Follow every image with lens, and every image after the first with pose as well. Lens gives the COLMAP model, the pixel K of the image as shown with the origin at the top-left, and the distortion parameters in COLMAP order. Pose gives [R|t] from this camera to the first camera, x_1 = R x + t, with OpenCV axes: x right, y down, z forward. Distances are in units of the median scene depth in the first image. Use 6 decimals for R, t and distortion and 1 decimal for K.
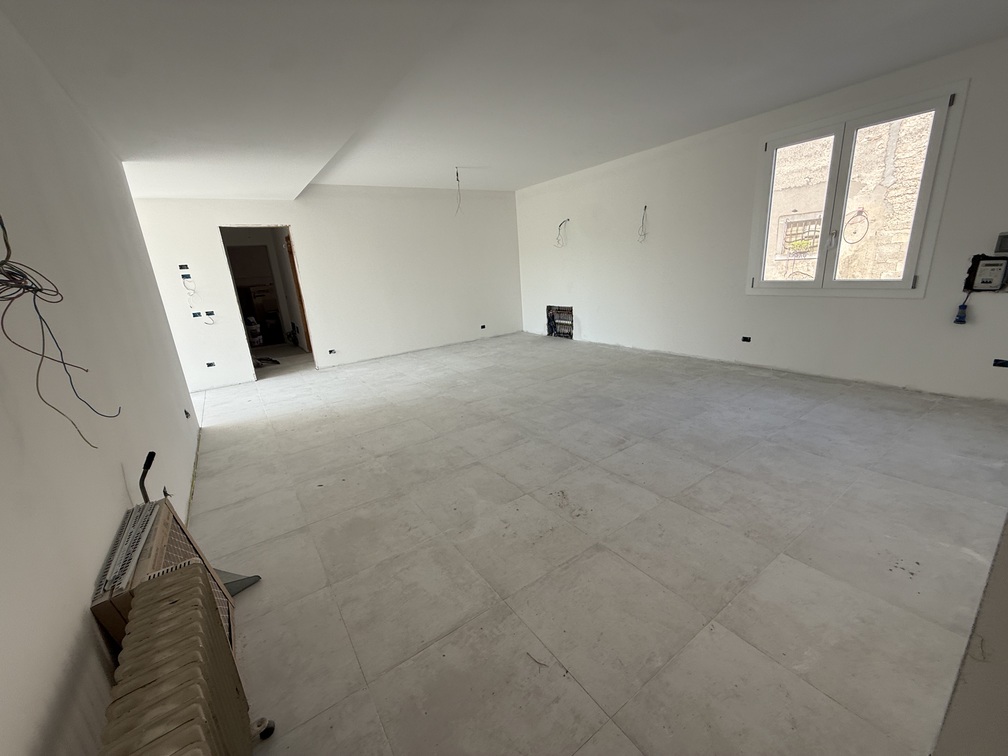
lens RADIAL K [[402.3, 0, 501.1], [0, 402.3, 377.6], [0, 0, 1]] dist [-0.000131, -0.000091]
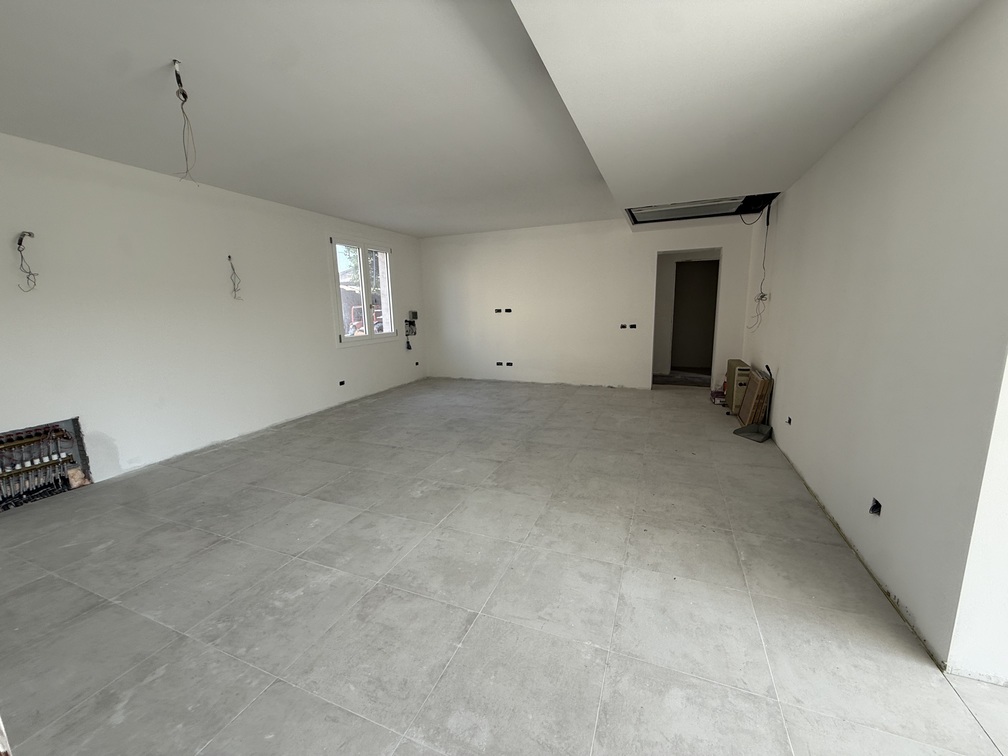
lens RADIAL K [[402.3, 0, 501.1], [0, 402.3, 377.6], [0, 0, 1]] dist [-0.000131, -0.000091]
pose [[-0.543000, -0.063194, 0.837352, -0.759353], [0.288427, 0.922463, 0.256655, -0.311236], [-0.788645, 0.380878, -0.482670, 1.293341]]
